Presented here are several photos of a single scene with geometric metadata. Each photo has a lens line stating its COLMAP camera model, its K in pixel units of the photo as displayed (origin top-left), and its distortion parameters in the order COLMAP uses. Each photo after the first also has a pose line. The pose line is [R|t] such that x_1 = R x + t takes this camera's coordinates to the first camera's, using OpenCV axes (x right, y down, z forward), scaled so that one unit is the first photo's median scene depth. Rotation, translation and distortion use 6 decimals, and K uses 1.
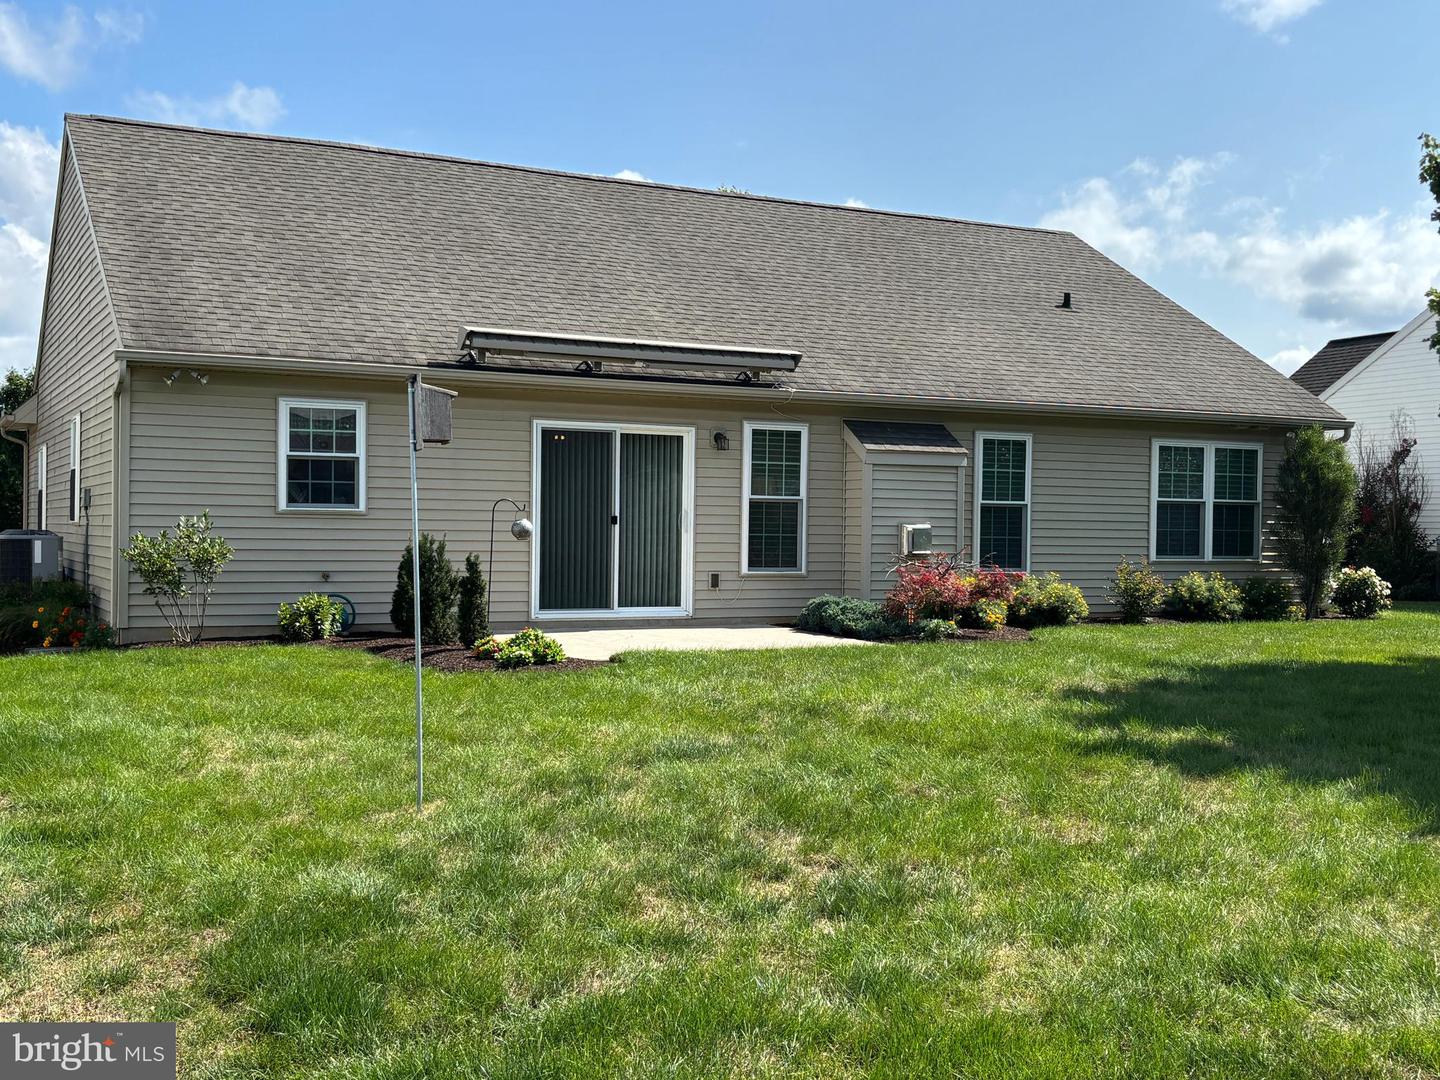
lens RADIAL K [[1633.2, 0, 720.1], [0, 1633.2, 540.9], [0, 0, 1]] dist [-0.013051, 0.000000]
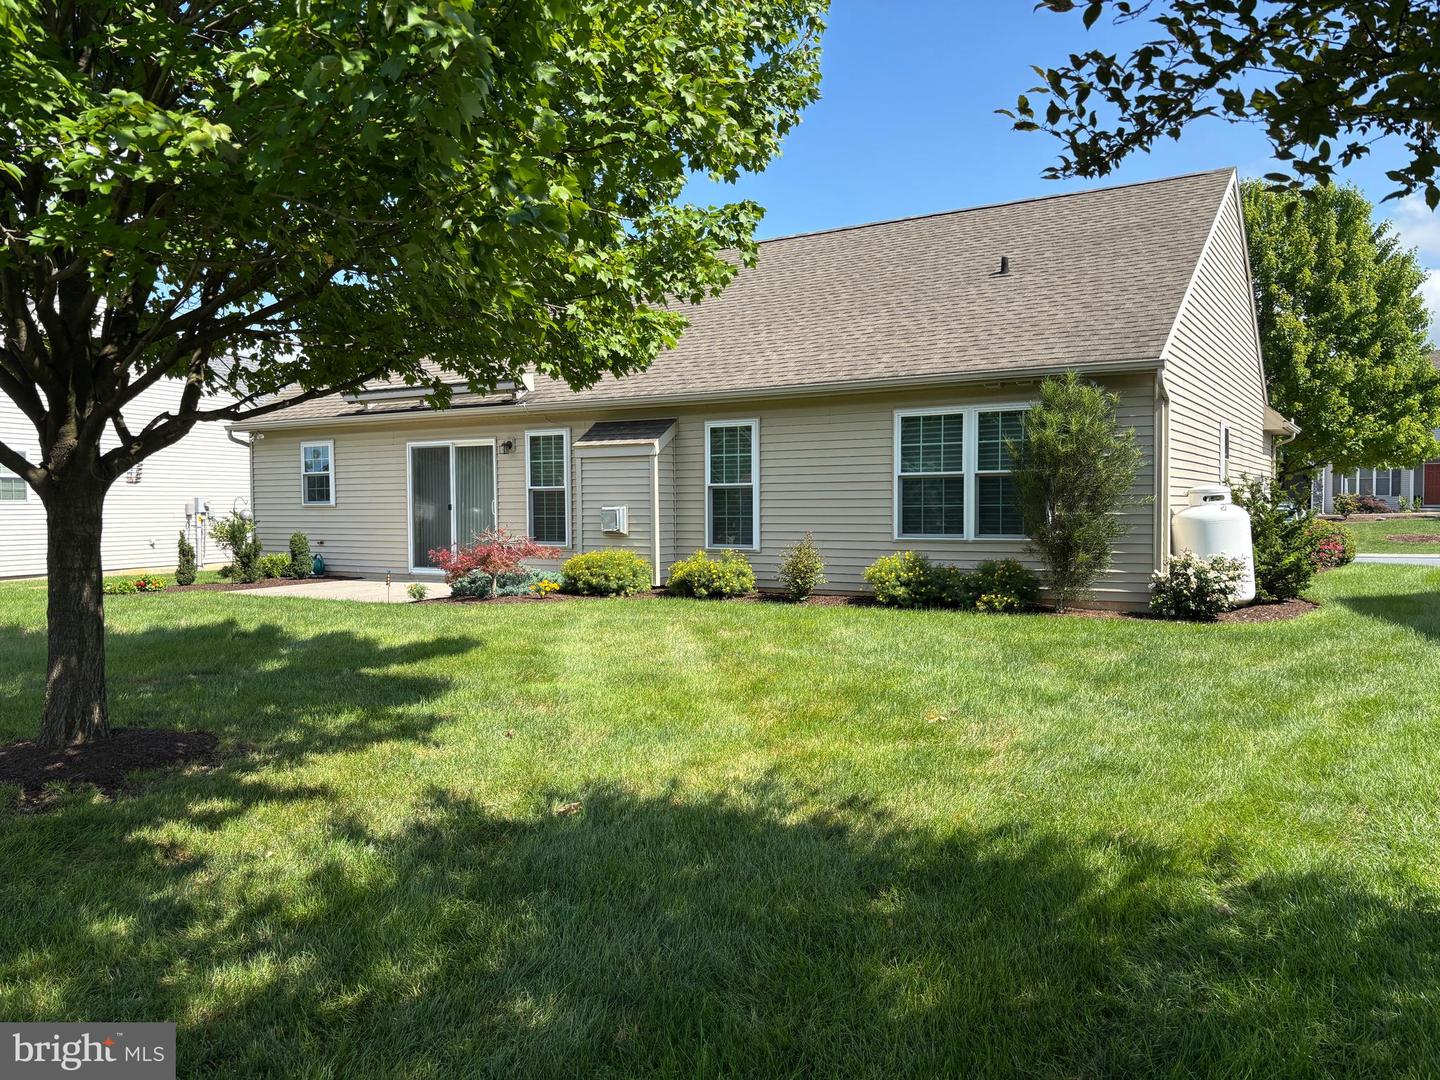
lens RADIAL K [[1078.3, 0, 719.2], [0, 1078.3, 541.8], [0, 0, 1]] dist [0.010762, -0.000104]
pose [[0.563553, 0.018158, -0.825881, 0.753025], [0.016245, 0.999321, 0.033057, -0.008666], [0.825920, -0.032046, 0.562875, 0.574278]]
